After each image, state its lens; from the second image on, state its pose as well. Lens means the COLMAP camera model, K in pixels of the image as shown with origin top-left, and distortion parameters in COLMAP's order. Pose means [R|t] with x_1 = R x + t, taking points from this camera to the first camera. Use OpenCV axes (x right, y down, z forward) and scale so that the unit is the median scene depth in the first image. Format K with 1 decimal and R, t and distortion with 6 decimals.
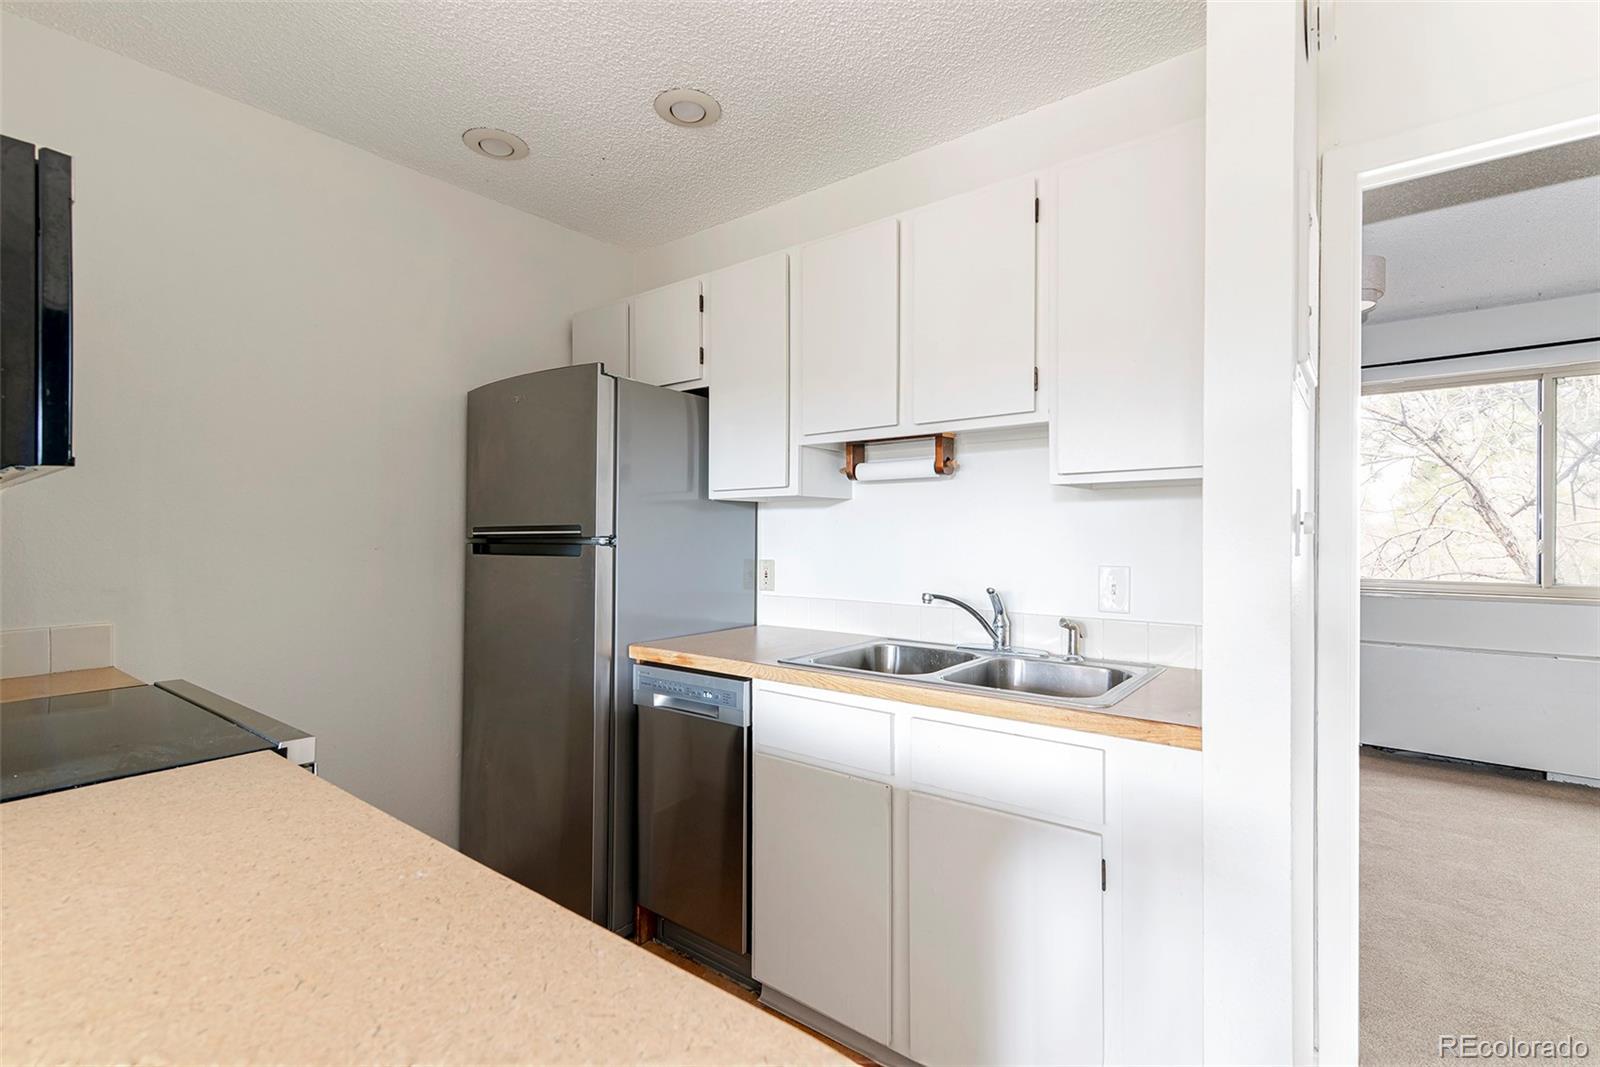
lens RADIAL K [[715.4, 0, 800.0], [0, 715.4, 533.5], [0, 0, 1]] dist [-0.015033, 0.000060]
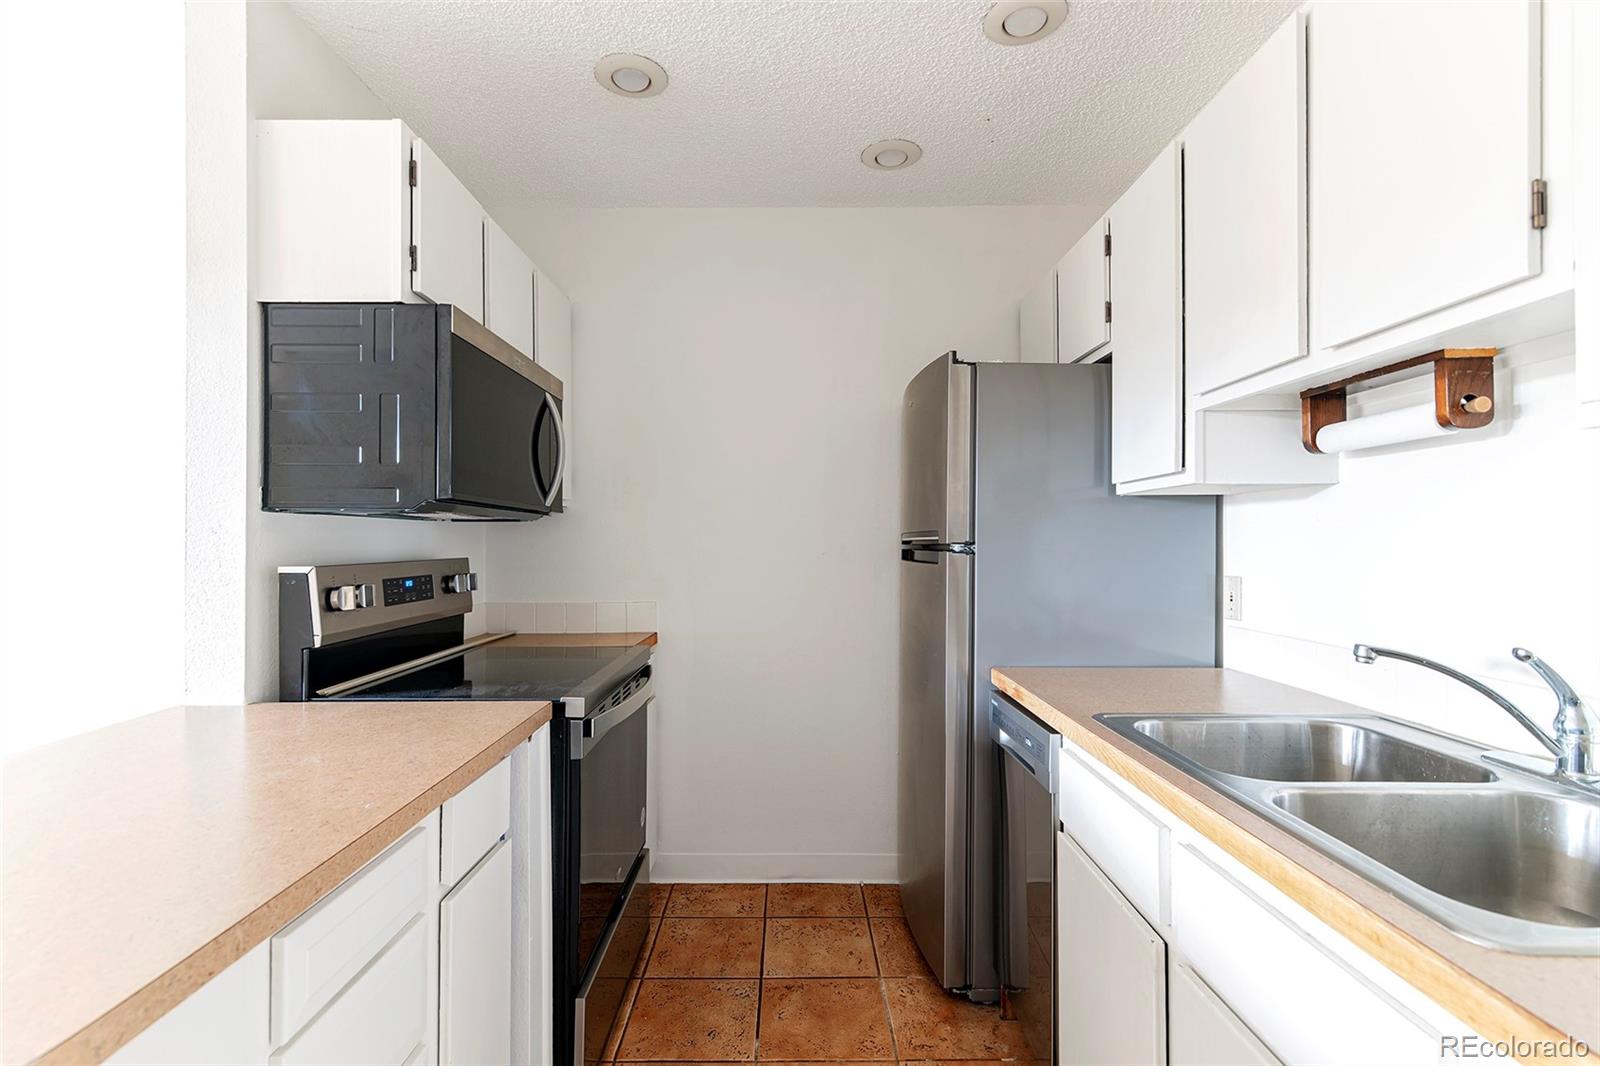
lens RADIAL K [[740.2, 0, 800.0], [0, 740.2, 533.0], [0, 0, 1]] dist [0.002568, 0.000248]
pose [[0.613726, -0.008550, -0.789473, 0.331063], [0.001053, 0.999949, -0.010011, 0.001157], [0.789519, 0.005313, 0.613703, 0.262021]]
